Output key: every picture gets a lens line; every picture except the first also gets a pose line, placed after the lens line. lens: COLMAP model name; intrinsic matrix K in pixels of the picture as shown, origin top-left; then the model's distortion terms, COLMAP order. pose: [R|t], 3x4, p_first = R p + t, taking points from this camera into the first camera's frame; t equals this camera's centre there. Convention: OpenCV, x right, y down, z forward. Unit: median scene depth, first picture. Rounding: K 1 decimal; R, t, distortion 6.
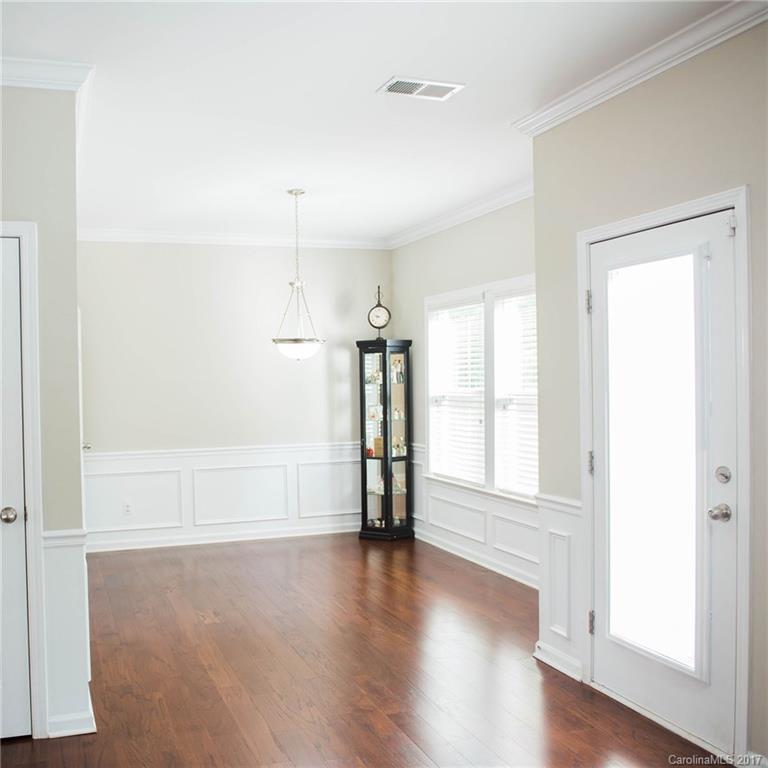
lens RADIAL K [[779.5, 0, 384.0], [0, 779.5, 384.0], [0, 0, 1]] dist [-0.053223, -0.014104]
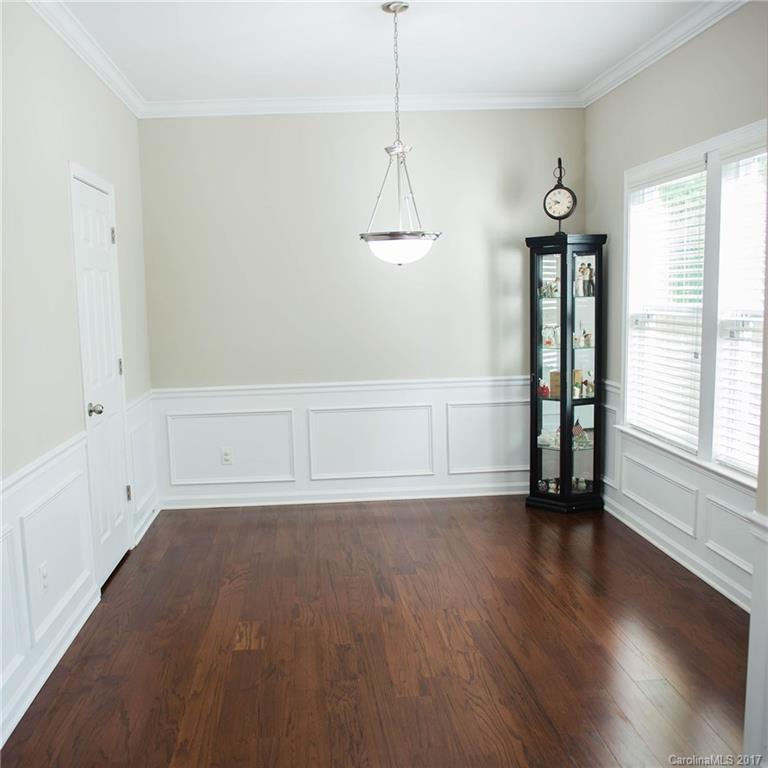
lens RADIAL K [[816.4, 0, 383.8], [0, 816.4, 392.2], [0, 0, 1]] dist [-0.024191, -0.040465]
pose [[0.954423, 0.027461, -0.297192, 0.067026], [0.008265, 0.992944, 0.118295, -0.003615], [0.298343, -0.115360, 0.947462, 0.231400]]
